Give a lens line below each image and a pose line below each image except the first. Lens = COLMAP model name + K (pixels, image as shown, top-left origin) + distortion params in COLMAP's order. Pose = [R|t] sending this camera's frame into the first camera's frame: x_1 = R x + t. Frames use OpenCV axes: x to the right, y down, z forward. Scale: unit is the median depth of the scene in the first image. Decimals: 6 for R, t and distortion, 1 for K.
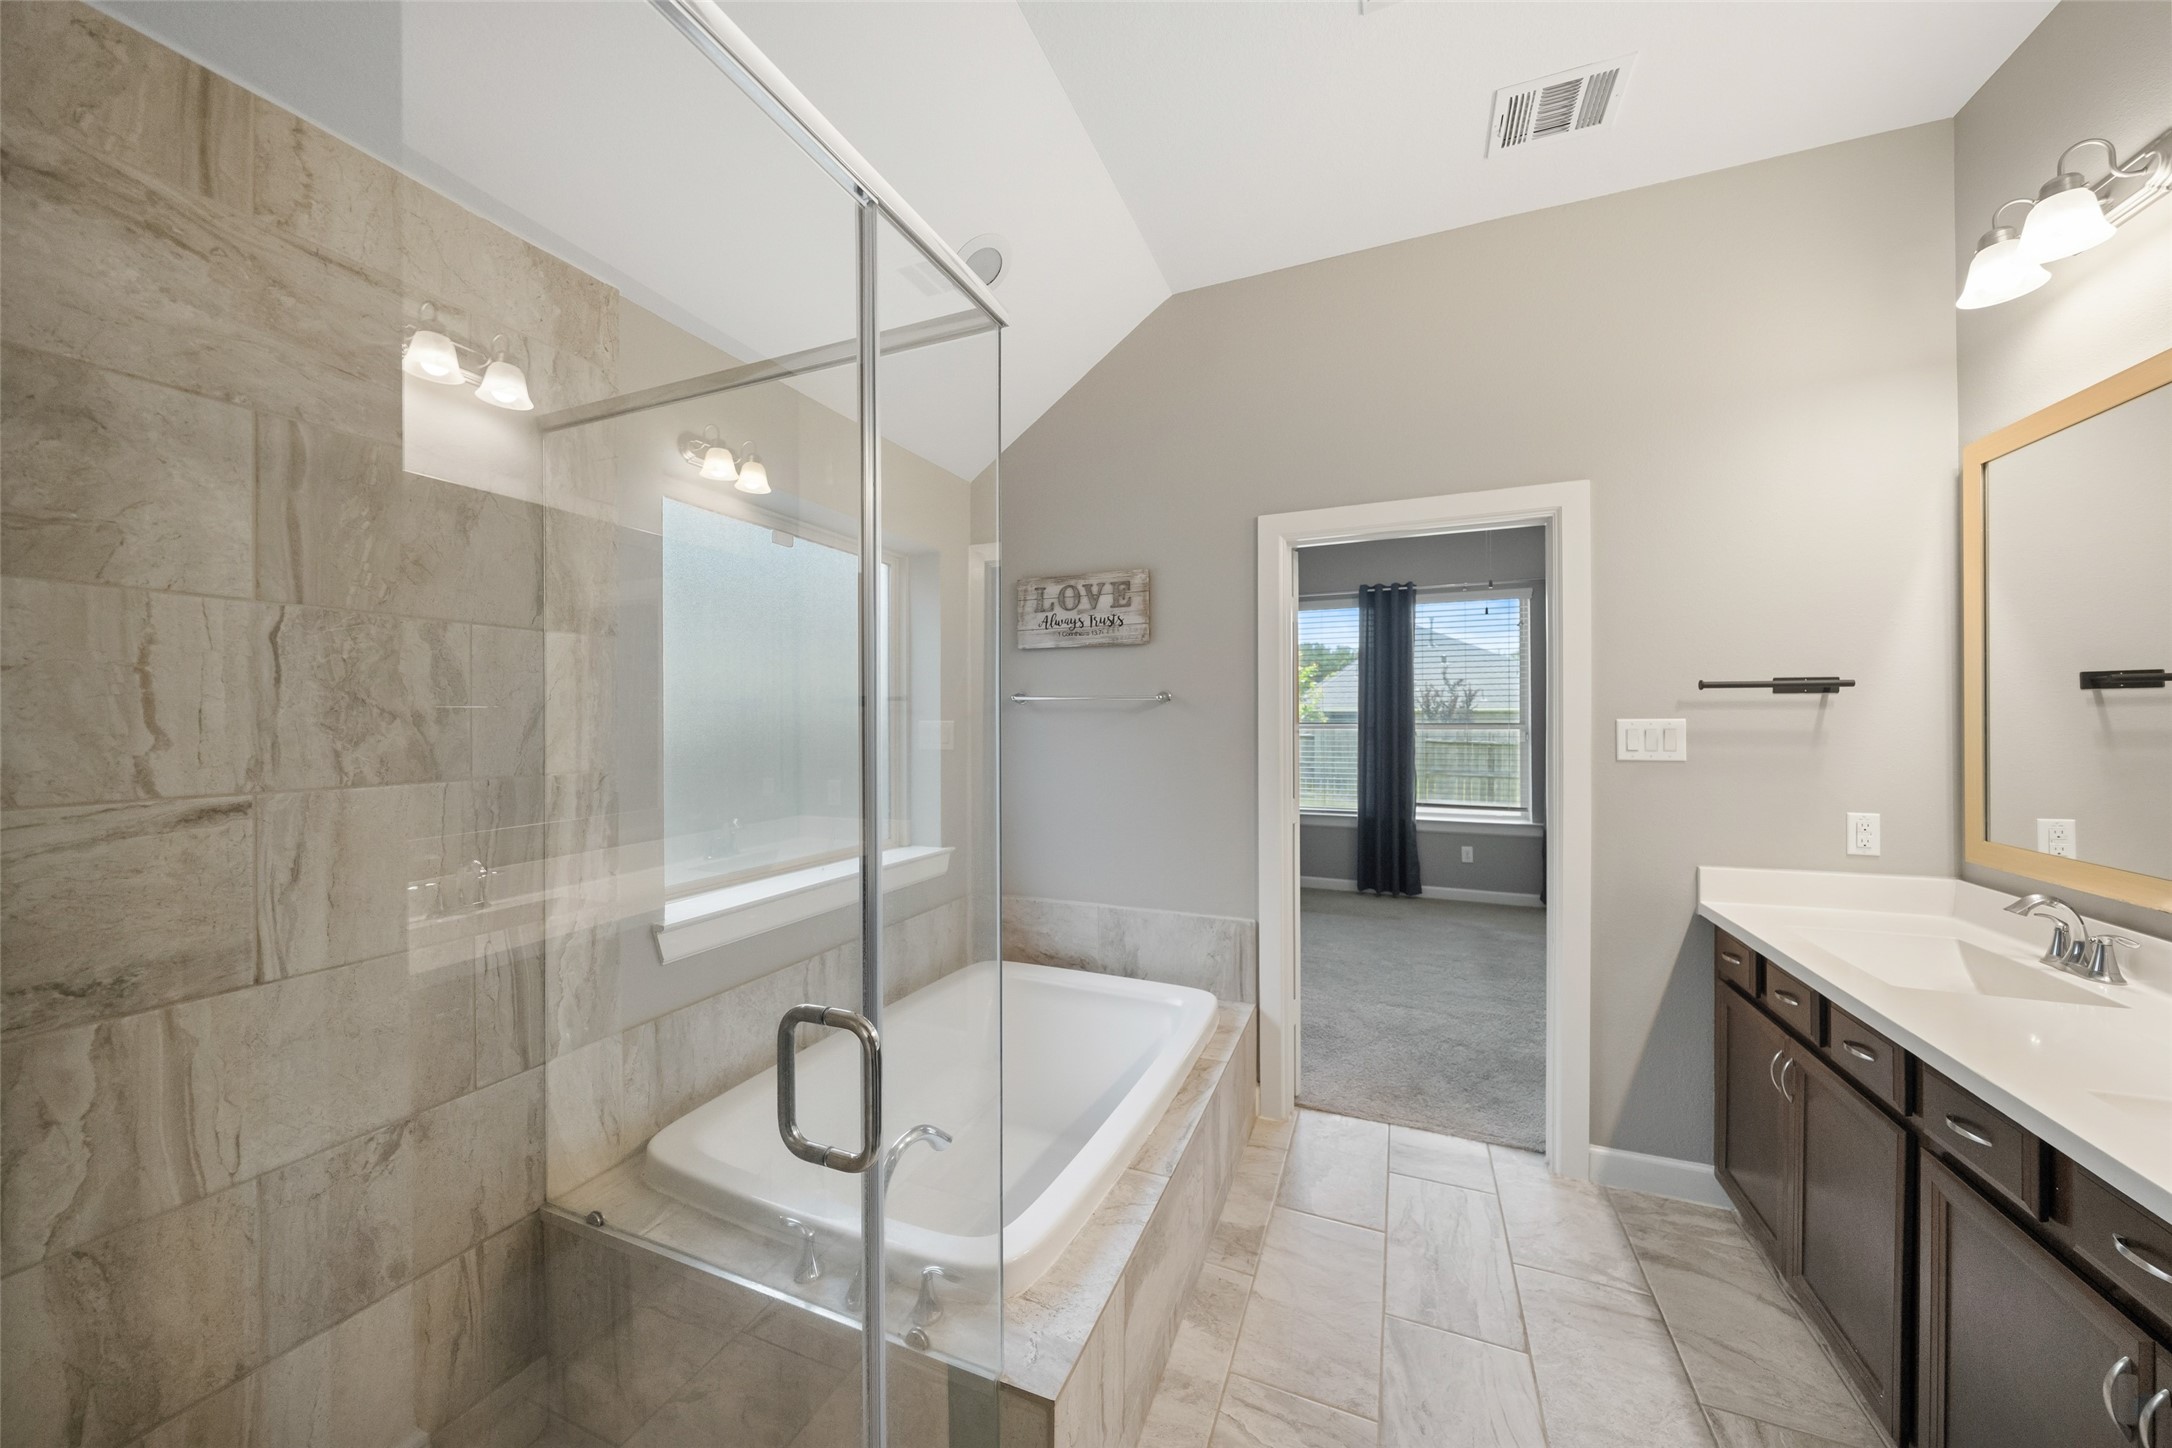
lens RADIAL K [[752.3, 0, 1100.7], [0, 752.3, 722.1], [0, 0, 1]] dist [-0.003411, -0.000254]
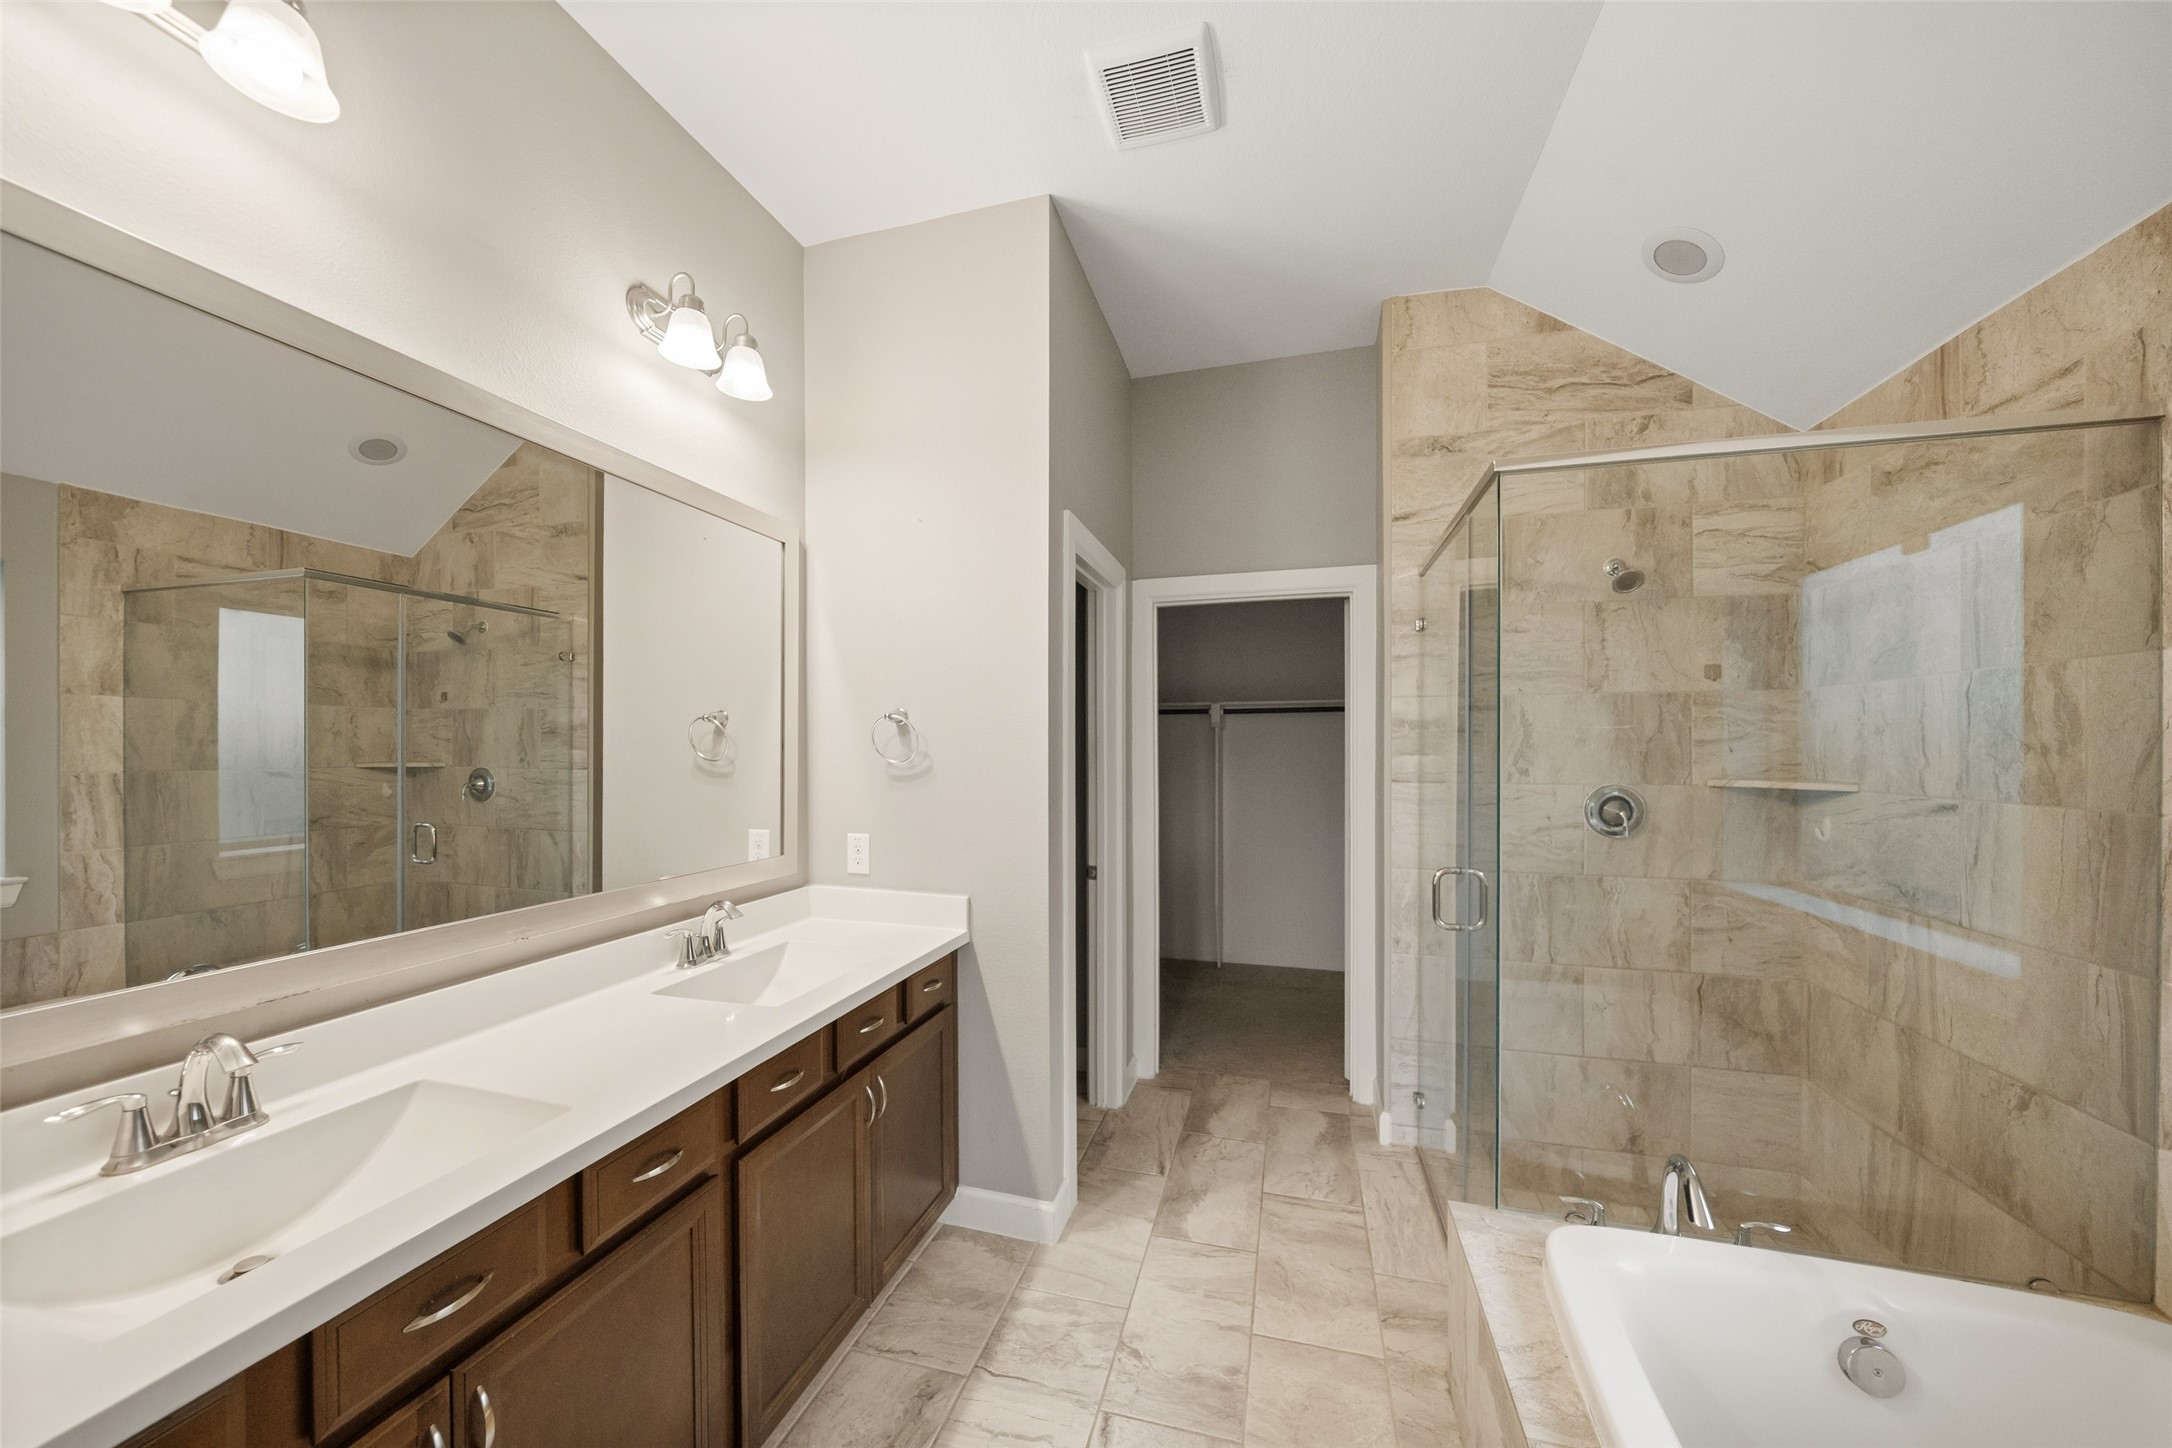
lens RADIAL K [[752.3, 0, 1091.9], [0, 752.3, 733.8], [0, 0, 1]] dist [-0.003411, -0.000254]
pose [[-0.992734, -0.000477, -0.120330, 0.730237], [0.000896, 0.999935, -0.011349, -0.019267], [0.120327, -0.011374, -0.992669, 2.123212]]
